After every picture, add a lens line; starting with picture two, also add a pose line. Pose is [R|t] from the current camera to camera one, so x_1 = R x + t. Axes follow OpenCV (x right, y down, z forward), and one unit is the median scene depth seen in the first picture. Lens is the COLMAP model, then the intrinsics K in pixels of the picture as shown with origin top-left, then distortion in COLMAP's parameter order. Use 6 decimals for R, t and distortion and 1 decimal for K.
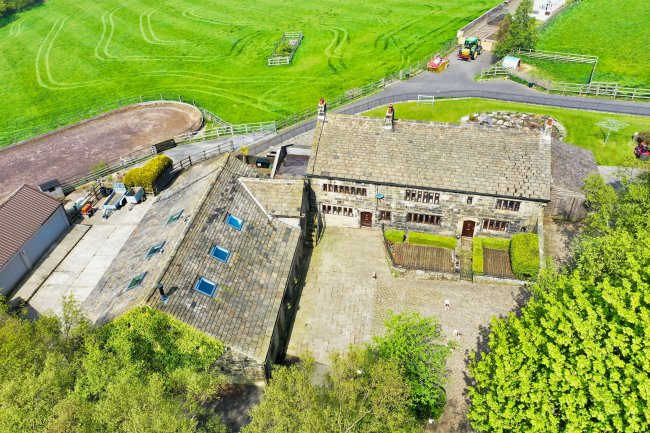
lens RADIAL K [[510.1, 0, 325.0], [0, 510.1, 216.5], [0, 0, 1]] dist [-0.003206, -0.008477]
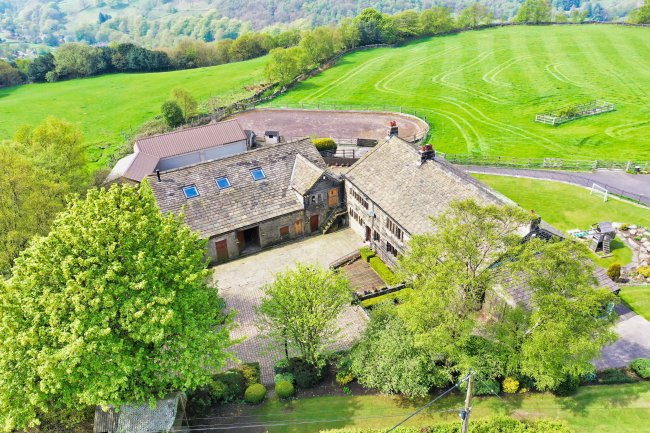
lens RADIAL K [[510.1, 0, 325.0], [0, 510.1, 216.5], [0, 0, 1]] dist [-0.003206, -0.008477]
pose [[0.617125, 0.412125, -0.670305, 0.763786], [-0.469394, 0.876512, 0.106754, -0.103326], [0.631526, 0.248757, 0.734367, 0.146900]]
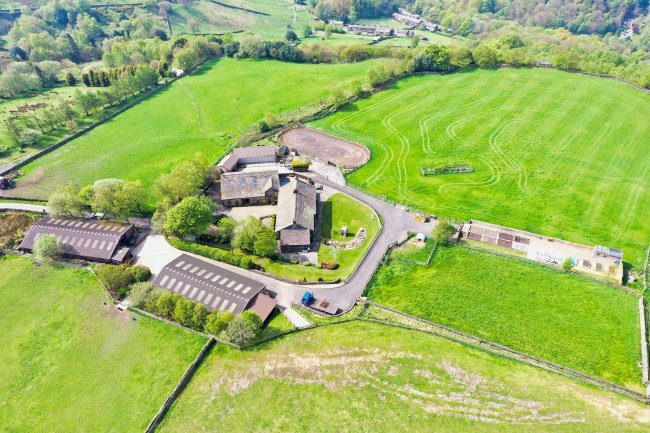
lens RADIAL K [[510.1, 0, 325.0], [0, 510.1, 216.5], [0, 0, 1]] dist [-0.003206, -0.008477]
pose [[0.243750, 0.652495, -0.717521, 2.700737], [-0.571522, 0.694366, 0.437286, -1.668959], [0.783549, 0.303490, 0.542167, -0.597773]]
